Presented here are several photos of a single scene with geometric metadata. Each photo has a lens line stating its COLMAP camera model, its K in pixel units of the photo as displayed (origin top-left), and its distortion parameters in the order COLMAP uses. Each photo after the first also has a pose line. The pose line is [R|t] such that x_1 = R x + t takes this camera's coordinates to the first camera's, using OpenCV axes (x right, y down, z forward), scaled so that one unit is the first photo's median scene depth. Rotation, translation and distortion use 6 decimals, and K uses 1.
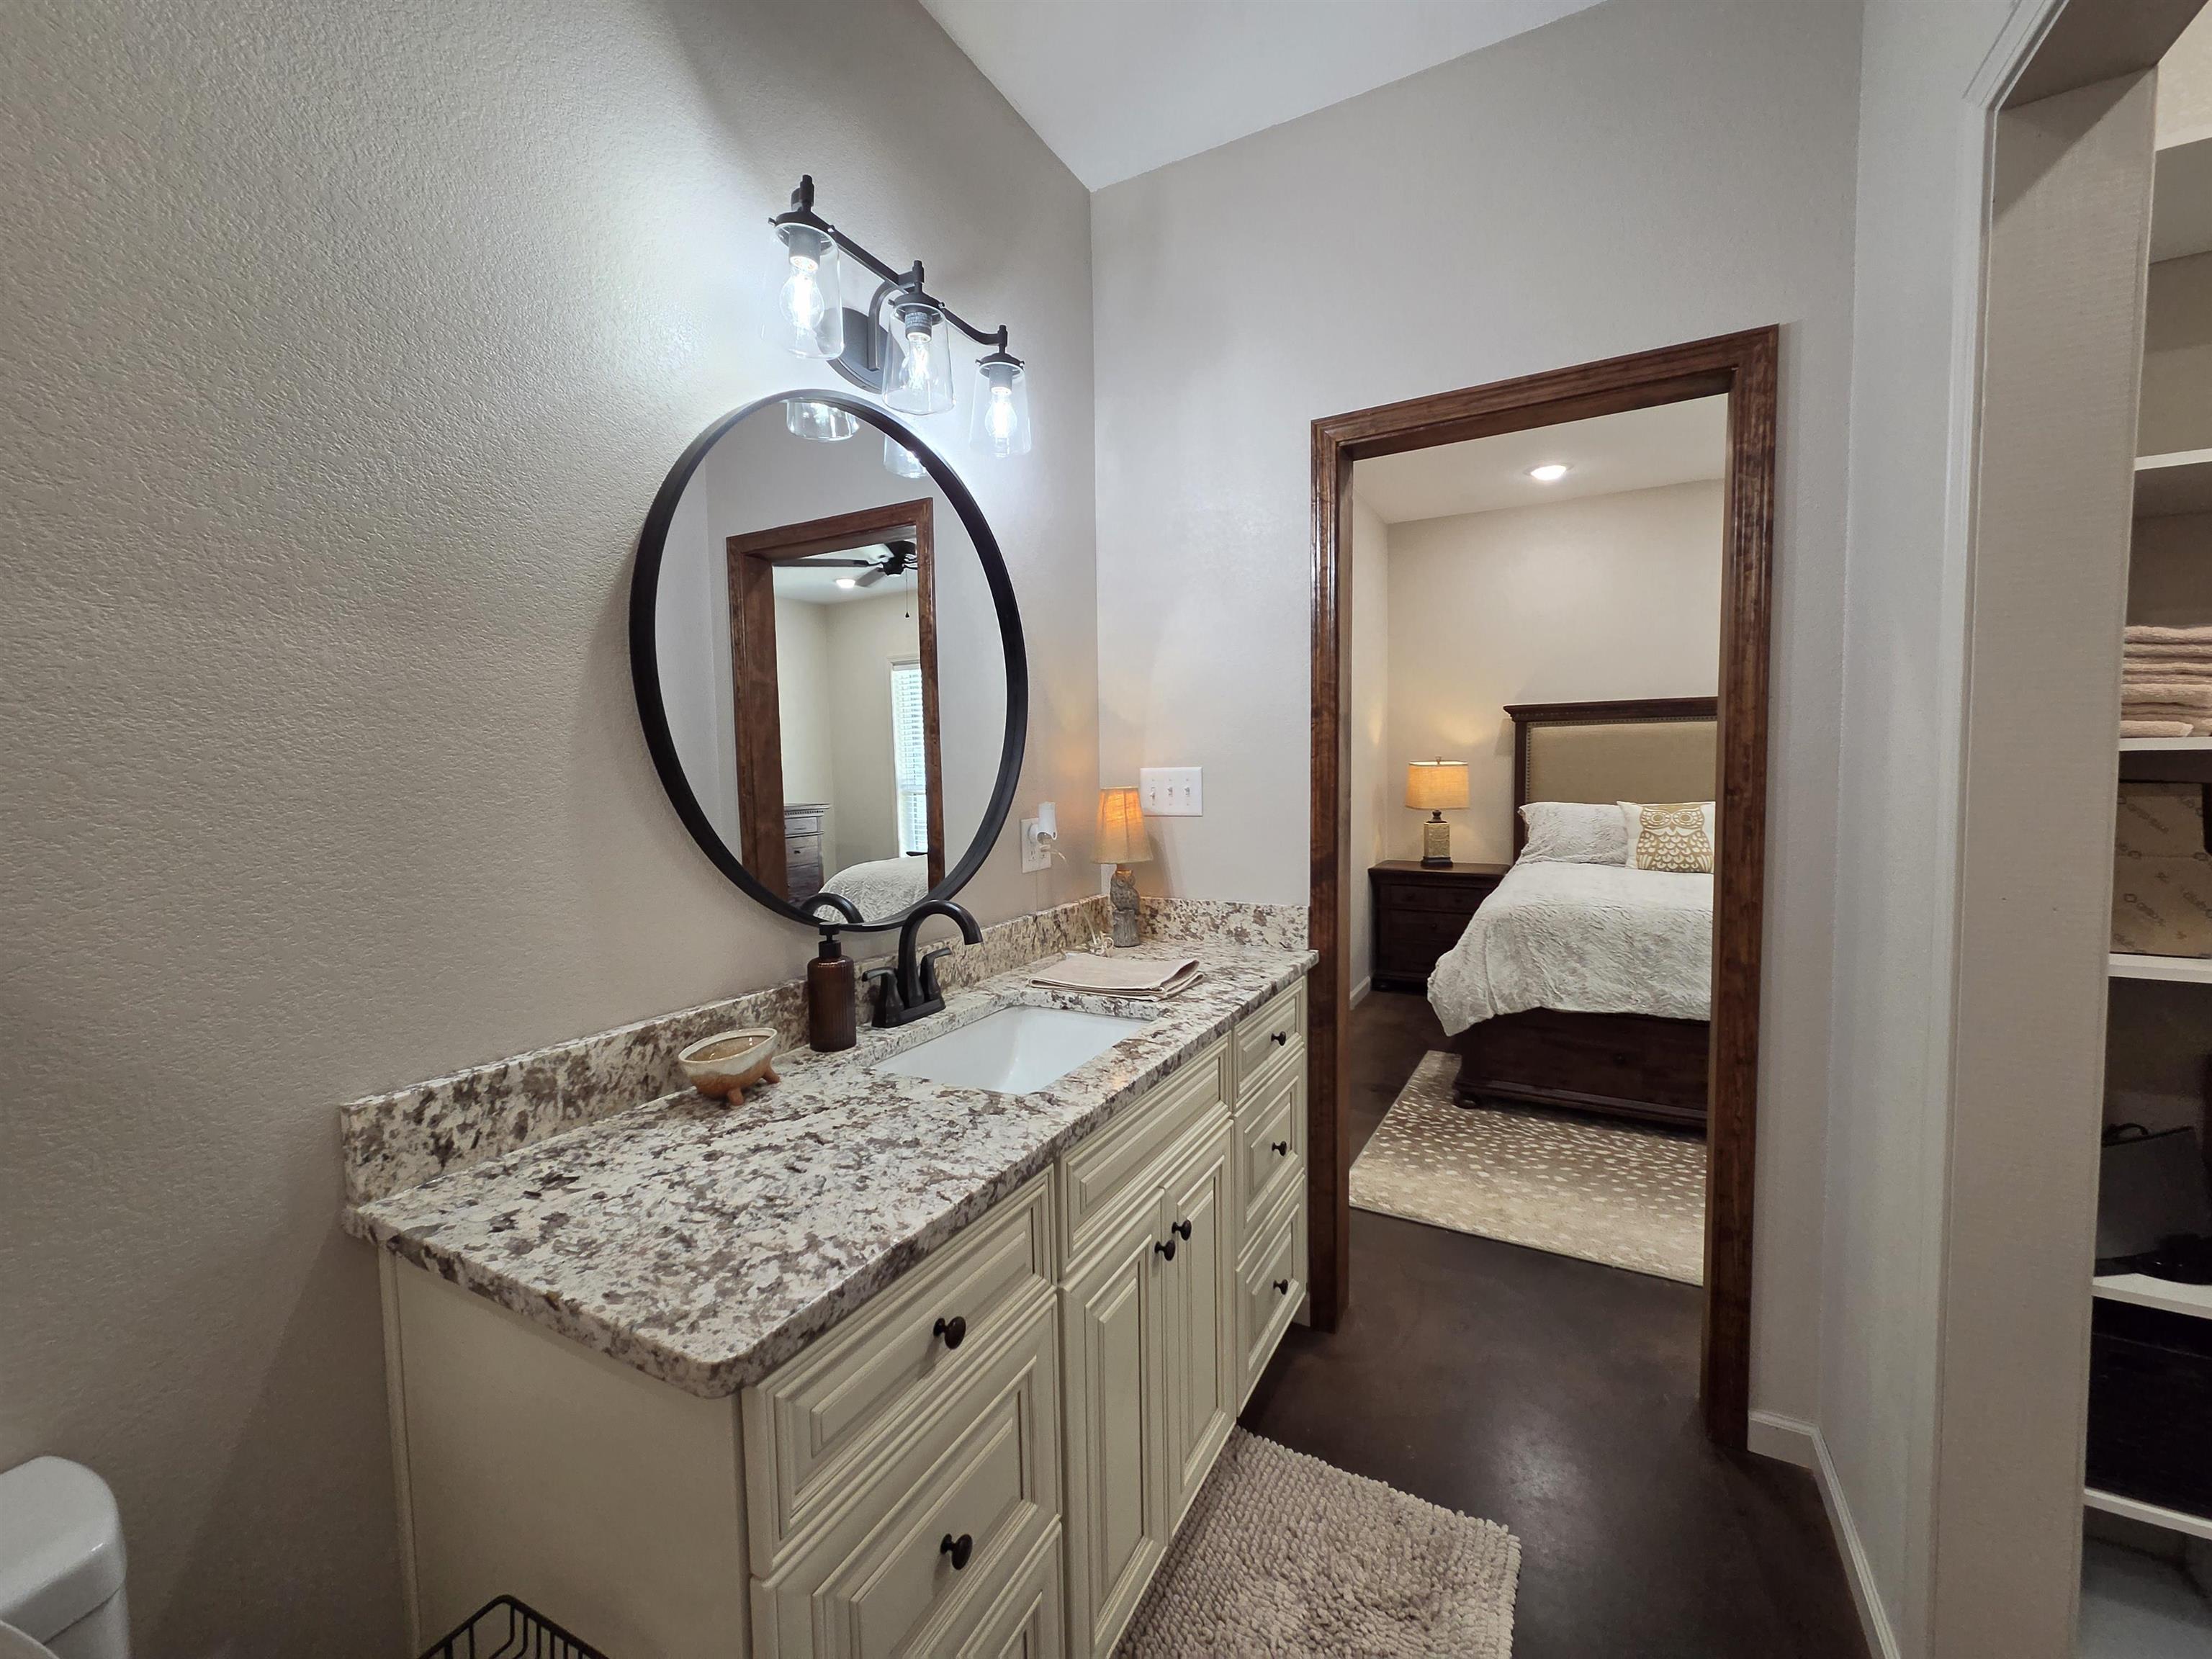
lens RADIAL K [[905.1, 0, 1094.8], [0, 905.1, 818.3], [0, 0, 1]] dist [-0.001261, 0.001298]
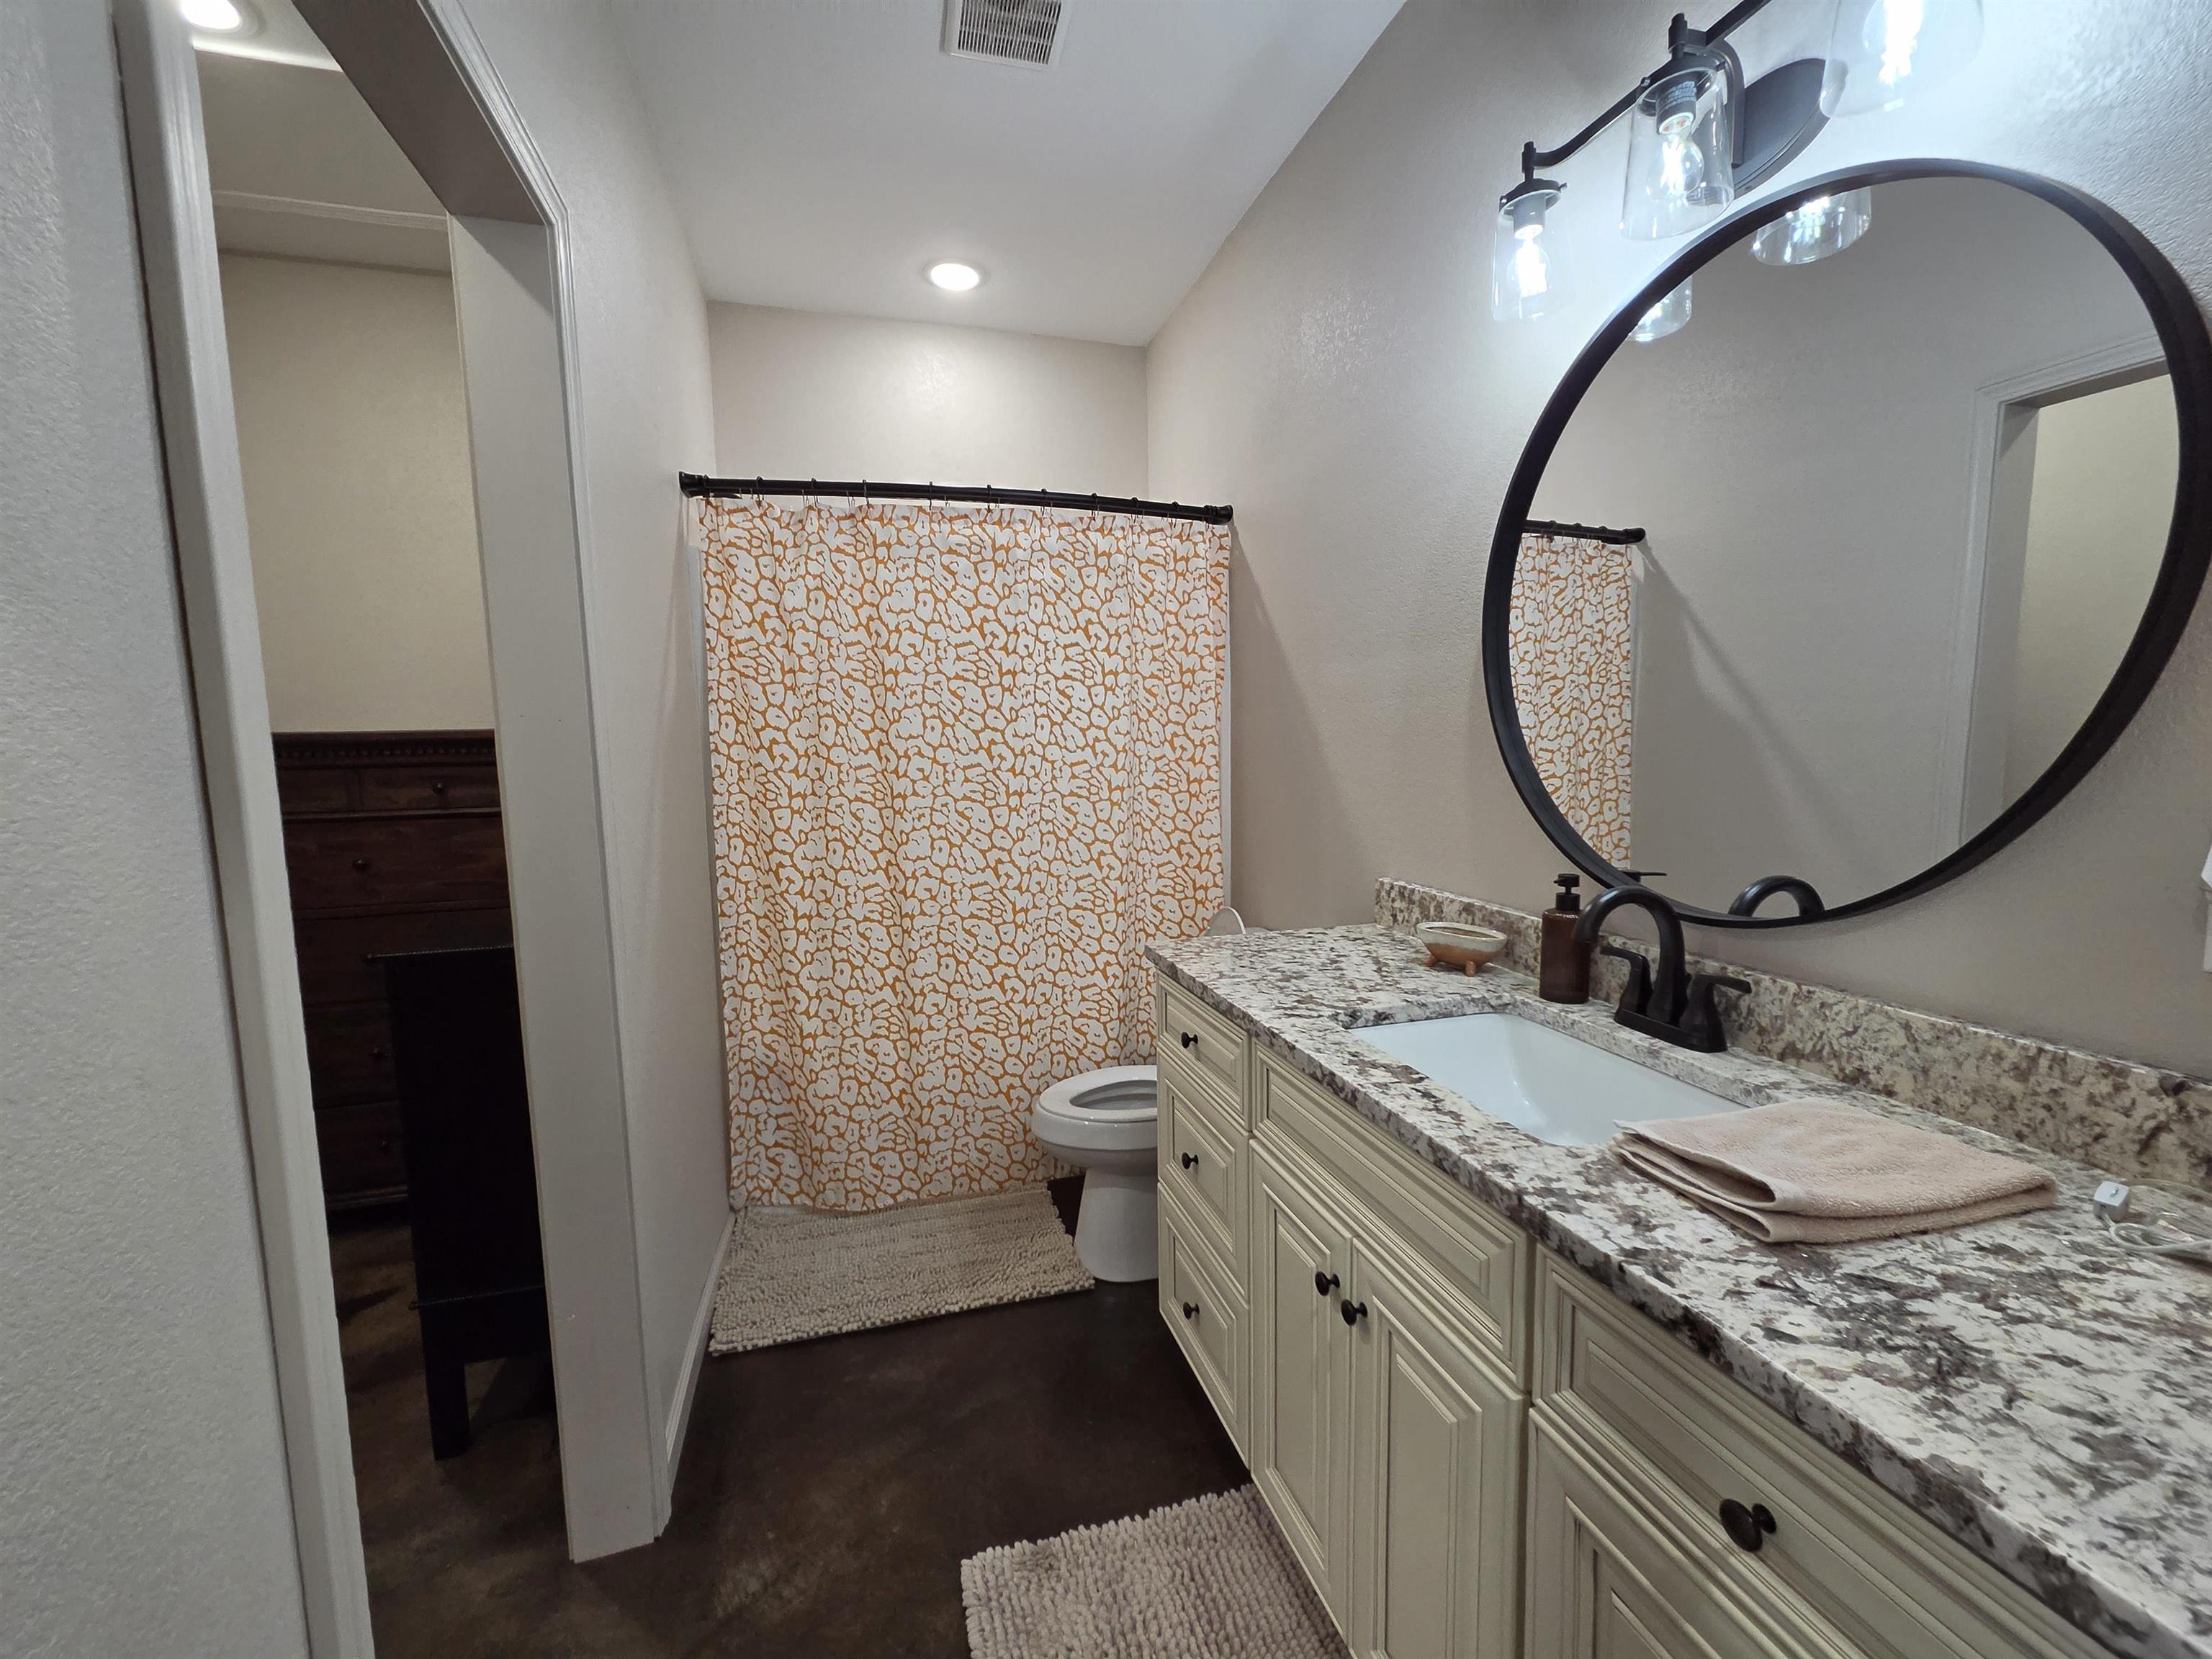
lens RADIAL K [[905.1, 0, 1100.8], [0, 905.1, 832.9], [0, 0, 1]] dist [-0.001261, 0.001298]
pose [[-0.711467, 0.099821, -0.695593, 0.872746], [-0.012009, 0.987988, 0.154064, -0.085009], [0.702616, 0.117964, -0.701723, 1.560425]]
